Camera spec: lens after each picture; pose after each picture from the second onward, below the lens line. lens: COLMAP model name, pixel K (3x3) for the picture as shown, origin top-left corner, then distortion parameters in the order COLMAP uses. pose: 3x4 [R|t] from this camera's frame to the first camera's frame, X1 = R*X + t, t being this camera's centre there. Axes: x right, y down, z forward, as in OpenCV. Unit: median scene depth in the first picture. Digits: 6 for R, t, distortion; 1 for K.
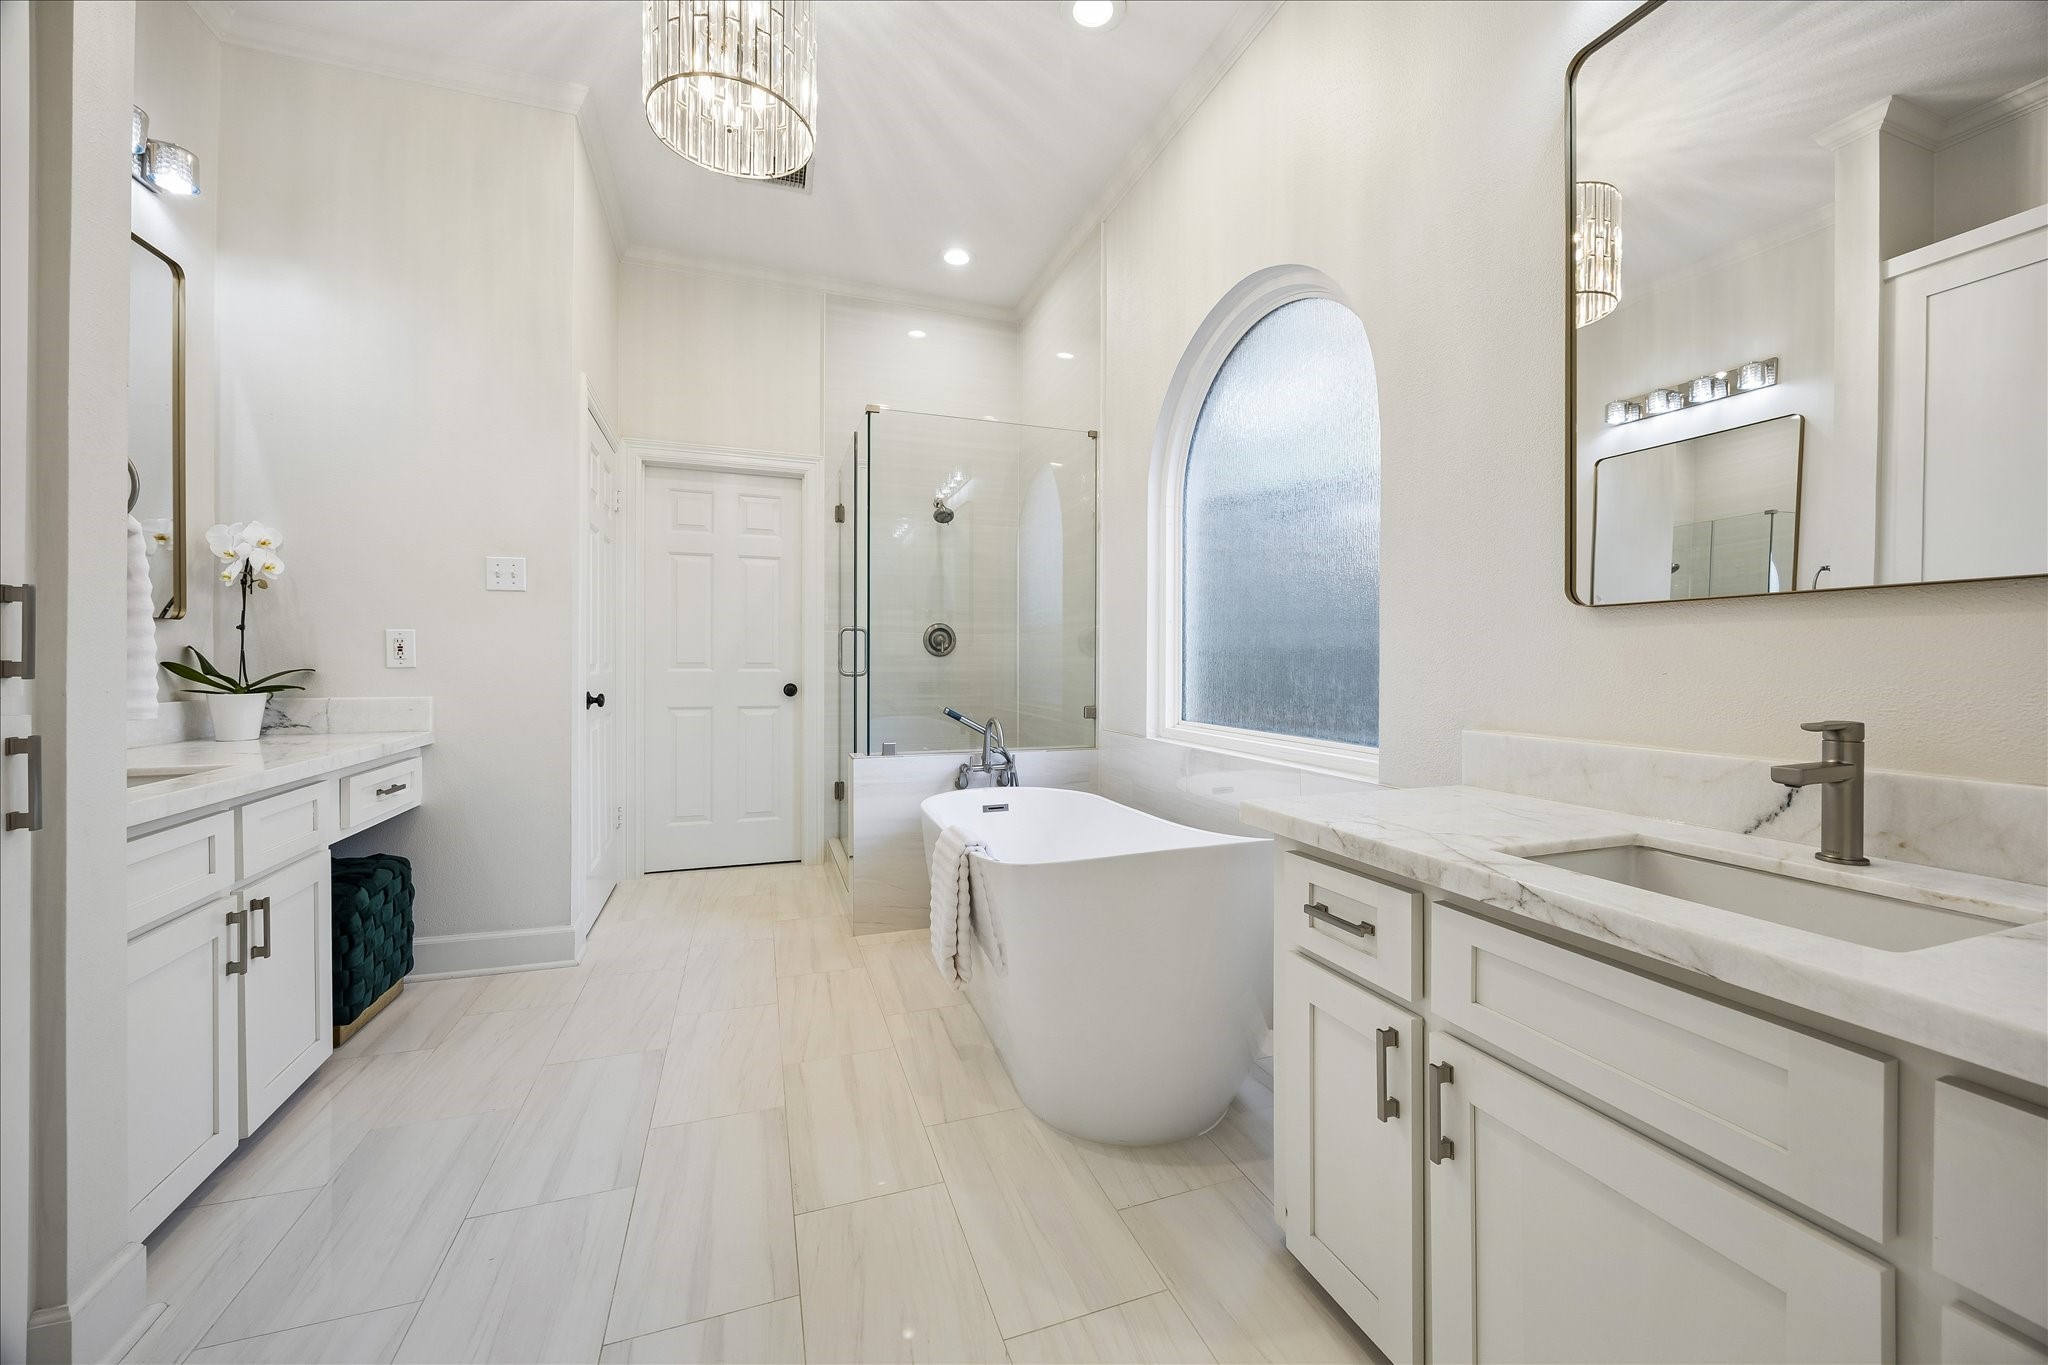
lens RADIAL K [[777.8, 0, 1022.9], [0, 777.8, 670.4], [0, 0, 1]] dist [-0.007944, 0.000070]
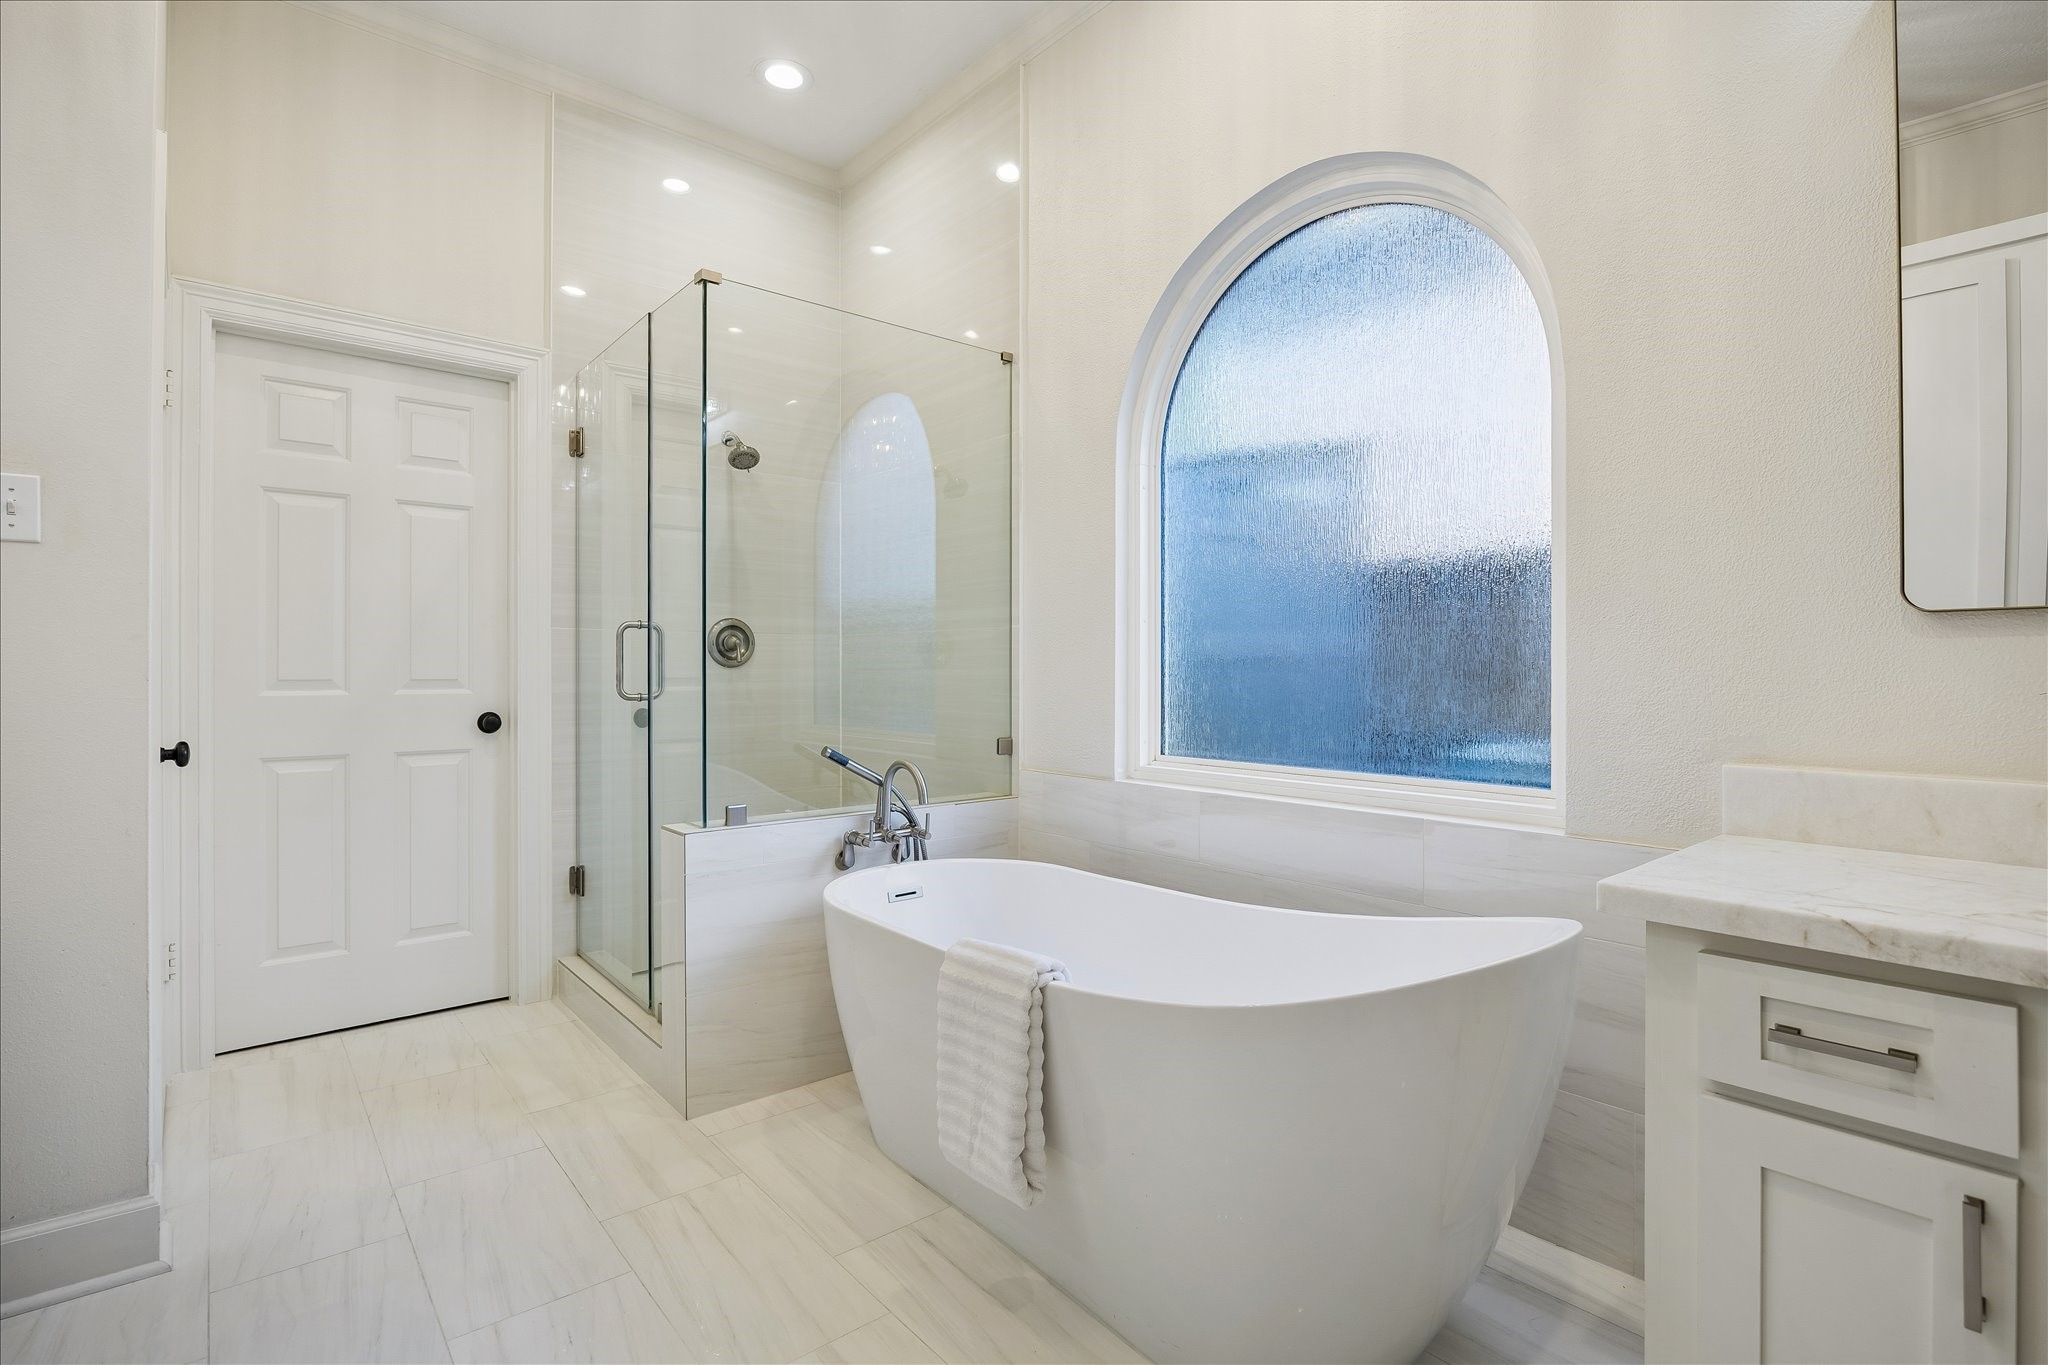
lens RADIAL K [[977.7, 0, 1026.1], [0, 977.7, 675.3], [0, 0, 1]] dist [-0.014073, 0.001470]
pose [[0.935271, -0.005462, 0.353890, -0.234804], [0.007556, 0.999961, -0.004535, -0.007782], [-0.353852, 0.006916, 0.935276, 0.171856]]
